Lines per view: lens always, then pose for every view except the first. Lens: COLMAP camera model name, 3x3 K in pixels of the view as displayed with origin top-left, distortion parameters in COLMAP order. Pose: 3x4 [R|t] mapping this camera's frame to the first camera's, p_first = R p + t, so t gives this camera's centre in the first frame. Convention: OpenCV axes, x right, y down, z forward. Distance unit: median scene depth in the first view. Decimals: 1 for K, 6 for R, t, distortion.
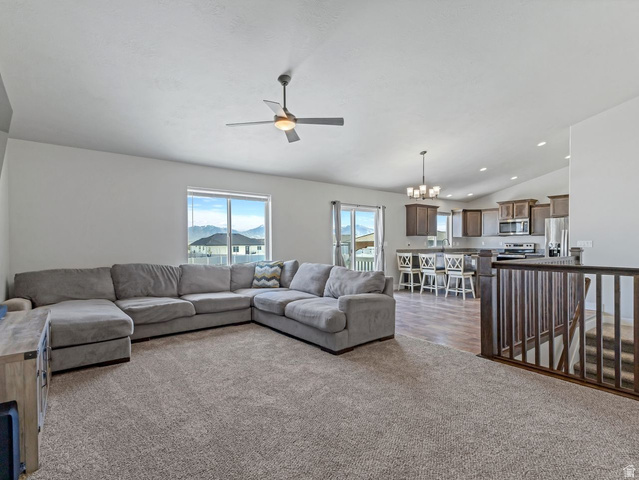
lens RADIAL K [[318.8, 0, 325.8], [0, 318.8, 245.1], [0, 0, 1]] dist [0.008159, -0.000016]
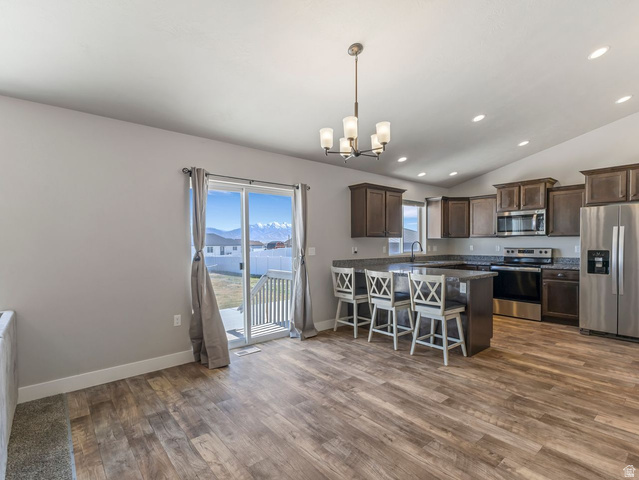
lens RADIAL K [[318.8, 0, 320.1], [0, 318.8, 247.5], [0, 0, 1]] dist [0.008159, -0.000016]
pose [[0.999013, -0.003120, 0.044304, 0.163299], [0.002766, 0.999964, 0.008055, -0.014390], [-0.044328, -0.007924, 0.998986, 0.388643]]
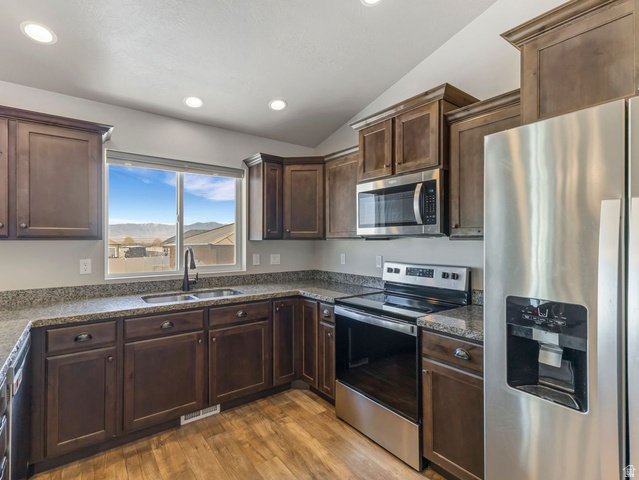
lens RADIAL K [[318.8, 0, 320.6], [0, 318.8, 237.4], [0, 0, 1]] dist [0.008159, -0.000016]
pose [[0.999995, 0.003069, -0.000519, 0.540762], [-0.003076, 0.999898, -0.013970, -0.027237], [0.000476, 0.013971, 0.999902, 0.753345]]
